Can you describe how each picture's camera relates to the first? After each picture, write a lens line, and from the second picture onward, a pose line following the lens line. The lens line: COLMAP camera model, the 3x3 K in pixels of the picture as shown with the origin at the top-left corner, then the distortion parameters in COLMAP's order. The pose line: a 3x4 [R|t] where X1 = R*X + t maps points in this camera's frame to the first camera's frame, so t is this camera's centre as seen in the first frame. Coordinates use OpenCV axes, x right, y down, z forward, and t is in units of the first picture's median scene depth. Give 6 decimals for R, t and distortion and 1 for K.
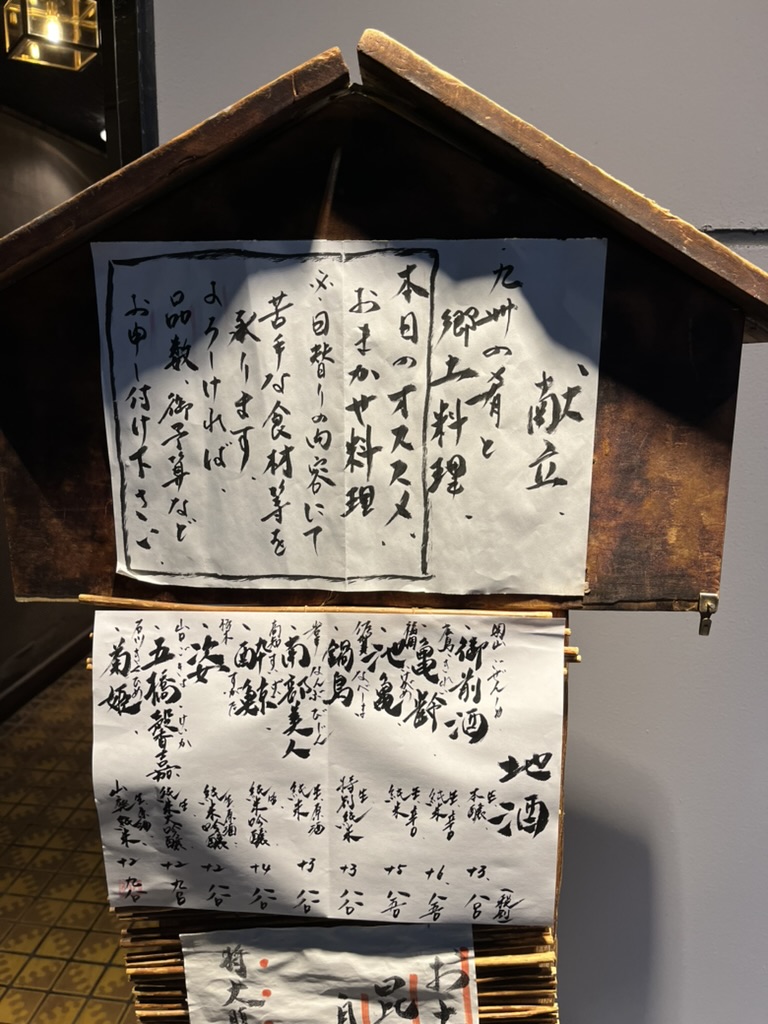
lens RADIAL K [[783.4, 0, 384.0], [0, 783.4, 512.0], [0, 0, 1]] dist [0.089105, -0.138429]
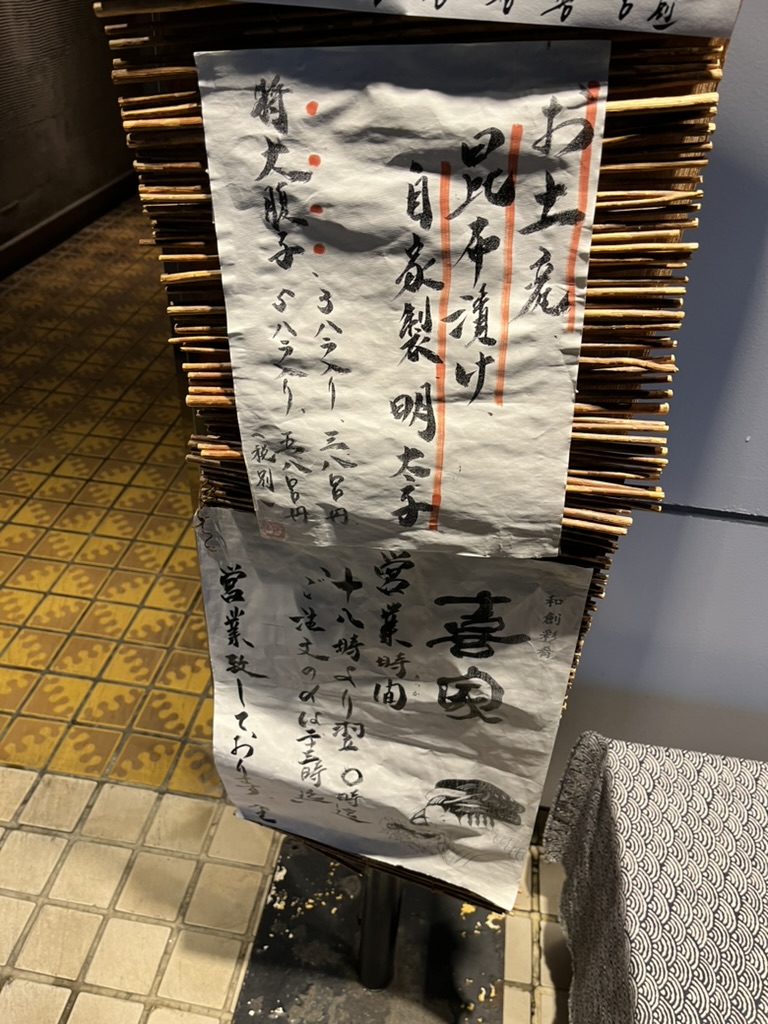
lens RADIAL K [[783.4, 0, 384.0], [0, 783.4, 512.0], [0, 0, 1]] dist [0.089105, -0.138429]
pose [[0.998654, 0.051357, 0.007208, -0.070968], [-0.049854, 0.912418, 0.406212, 0.603253], [0.014285, -0.406024, 0.913751, 0.184526]]
